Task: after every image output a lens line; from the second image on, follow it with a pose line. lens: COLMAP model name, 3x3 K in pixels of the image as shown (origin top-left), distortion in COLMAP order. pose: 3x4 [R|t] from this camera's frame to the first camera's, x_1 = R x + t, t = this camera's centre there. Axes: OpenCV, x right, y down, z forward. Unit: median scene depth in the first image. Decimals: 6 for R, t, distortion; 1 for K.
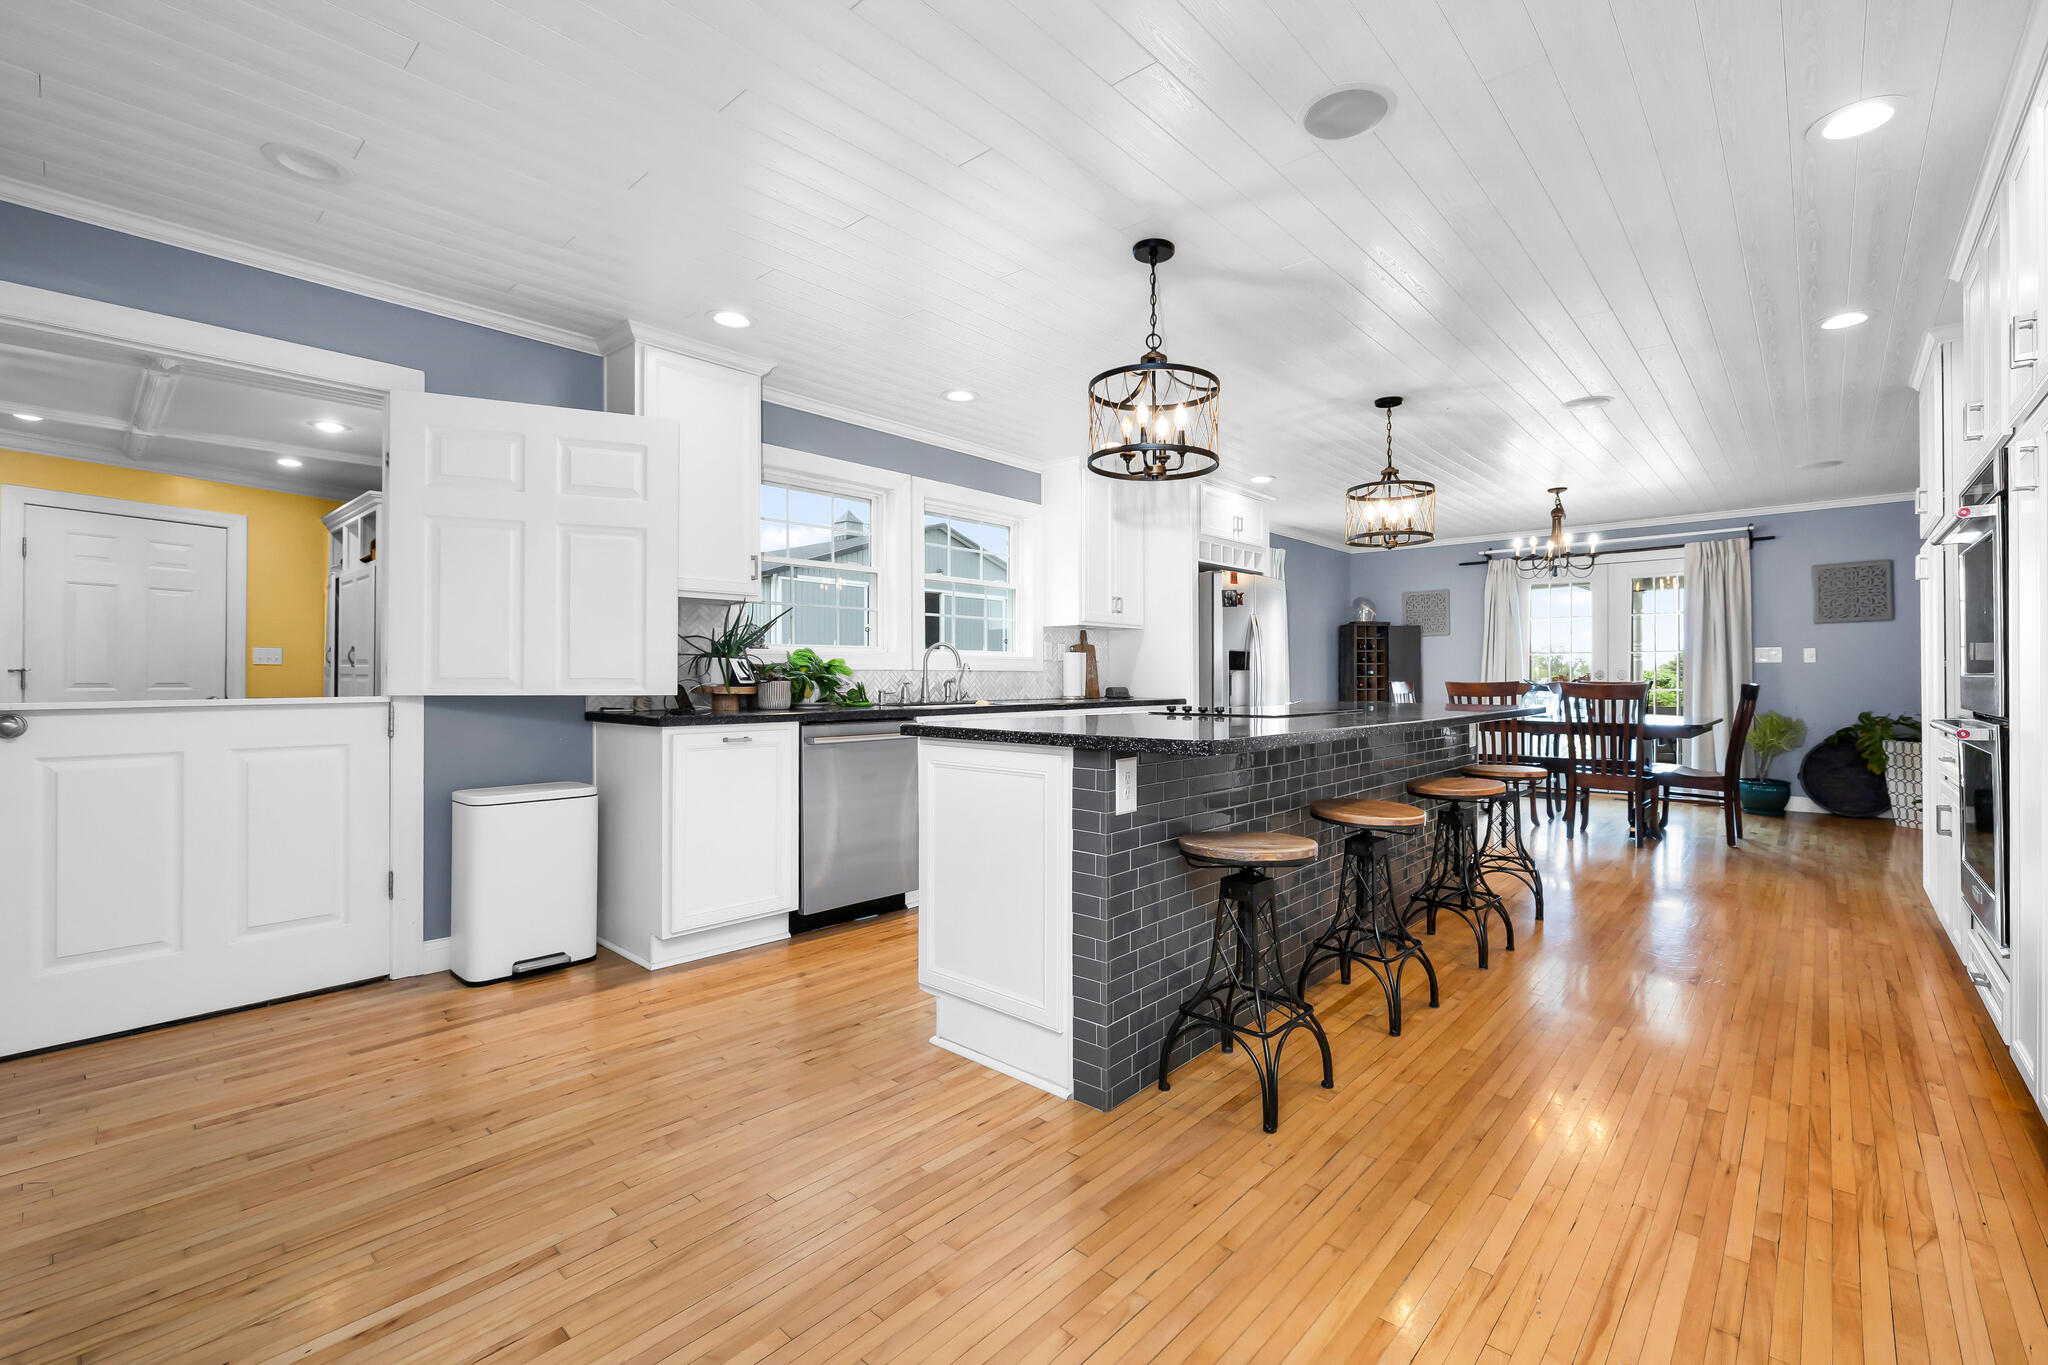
lens RADIAL K [[871.2, 0, 1031.2], [0, 871.2, 672.1], [0, 0, 1]] dist [-0.001135, 0.000011]
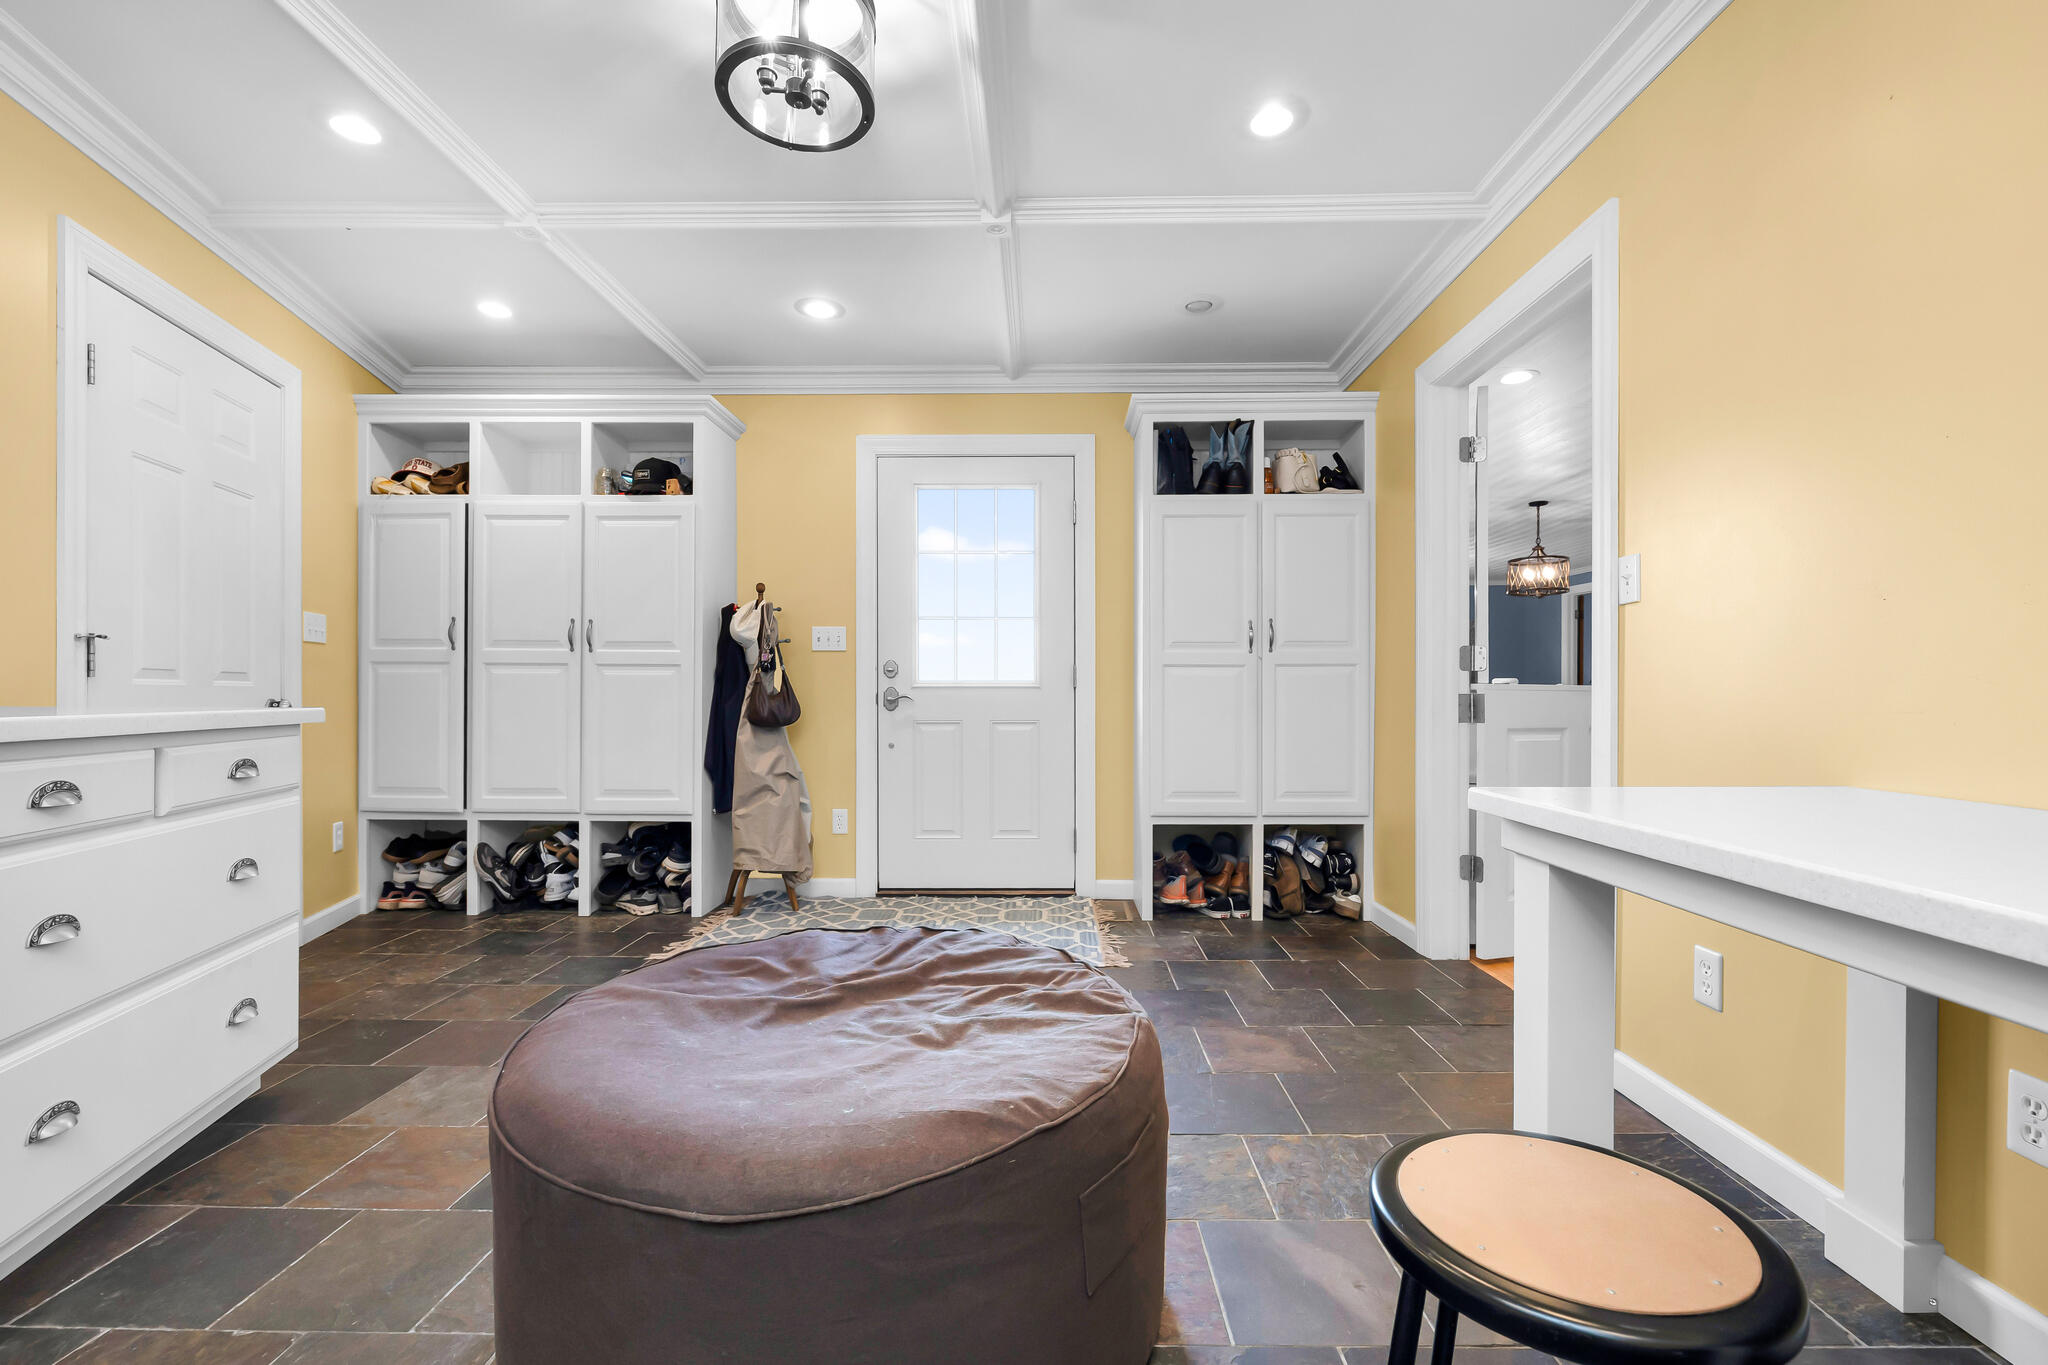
lens RADIAL K [[876.2, 0, 1027.6], [0, 876.2, 691.6], [0, 0, 1]] dist [0.000393, 0.000061]
pose [[0.750004, 0.003140, 0.661426, -0.182284], [-0.006938, 0.999971, 0.003120, 0.003738], [-0.661397, -0.006929, 0.750004, 0.054934]]
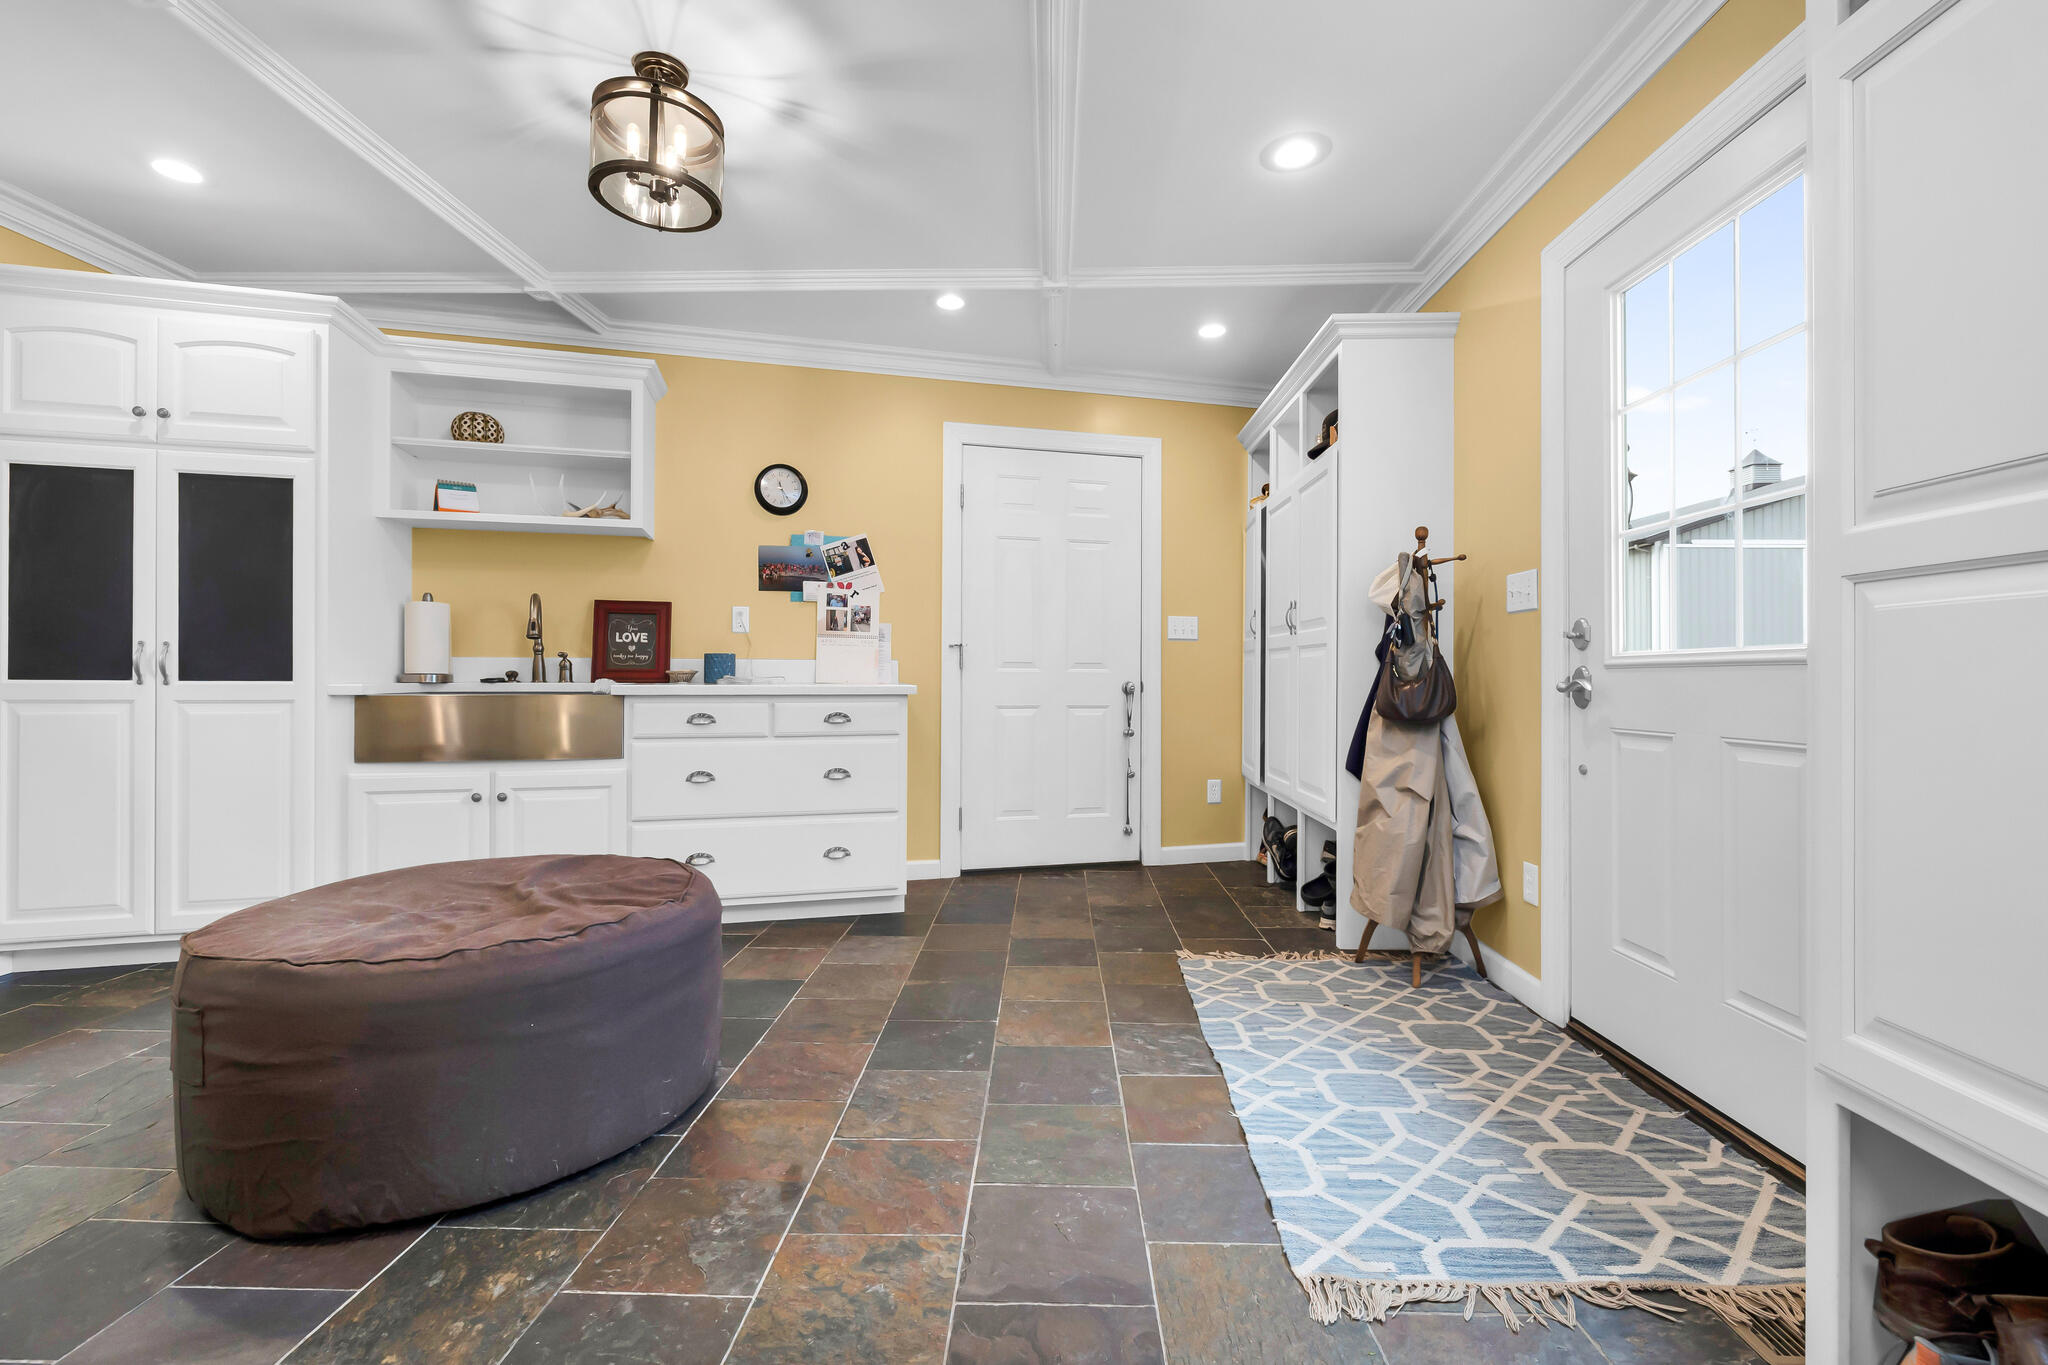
lens RADIAL K [[871.2, 0, 1031.2], [0, 871.2, 672.1], [0, 0, 1]] dist [-0.001135, 0.000011]
pose [[0.650304, -0.001920, -0.759671, -0.080957], [0.001812, 0.999998, -0.000977, 0.004130], [0.759672, -0.000741, 0.650306, 0.085255]]
